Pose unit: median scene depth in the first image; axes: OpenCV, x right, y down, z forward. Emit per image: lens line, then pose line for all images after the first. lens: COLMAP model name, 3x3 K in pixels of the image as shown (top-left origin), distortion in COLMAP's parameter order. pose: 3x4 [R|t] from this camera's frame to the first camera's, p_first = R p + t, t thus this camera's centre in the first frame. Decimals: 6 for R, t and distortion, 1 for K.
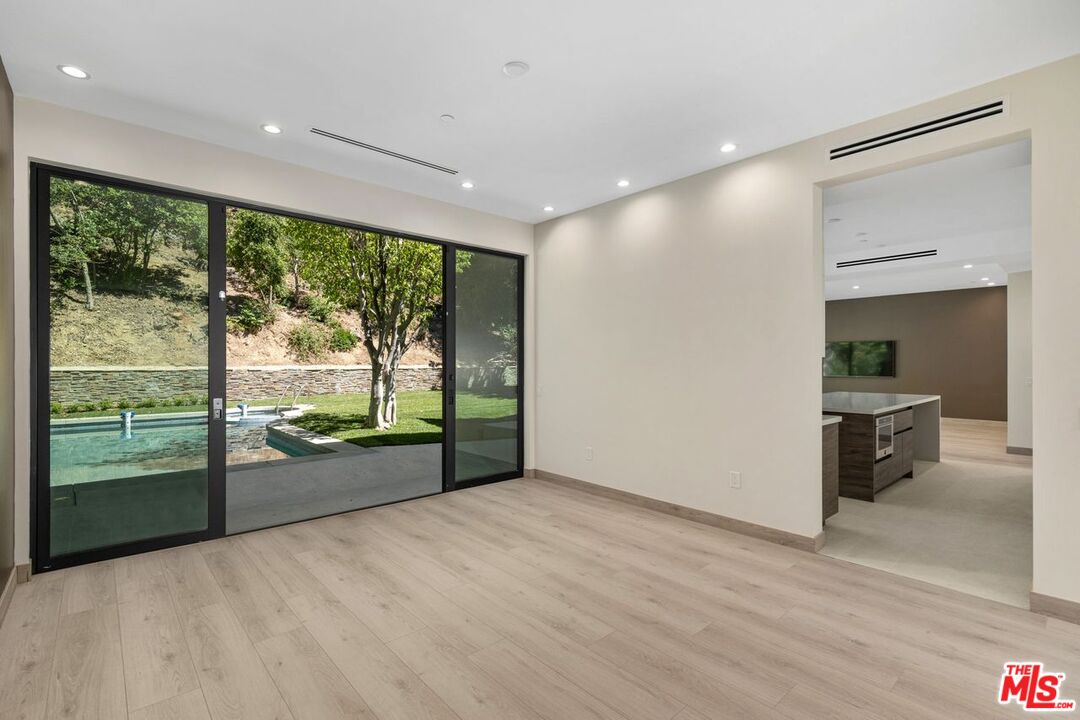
lens RADIAL K [[491.0, 0, 543.6], [0, 491.0, 362.8], [0, 0, 1]] dist [0.000145, -0.000154]
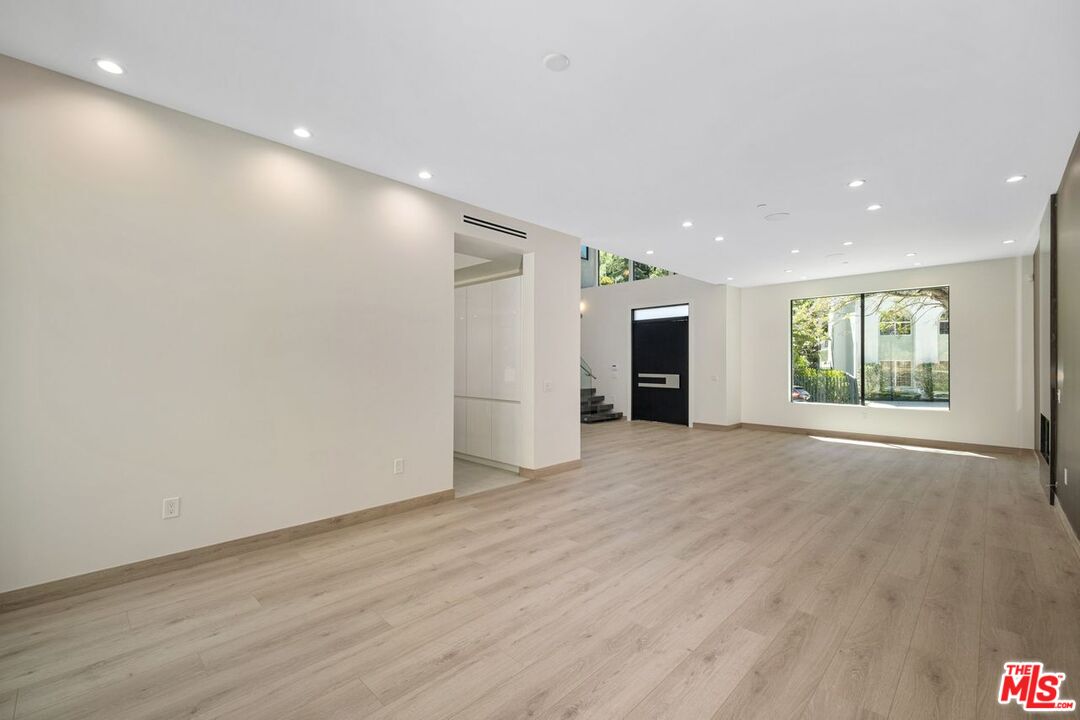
lens RADIAL K [[445.0, 0, 545.2], [0, 445.0, 362.4], [0, 0, 1]] dist [0.002149, -0.000109]
pose [[-0.050713, -0.001967, 0.998711, -0.703444], [-0.000533, 0.999998, 0.001943, -0.001980], [-0.998713, -0.000434, -0.050714, 0.788112]]
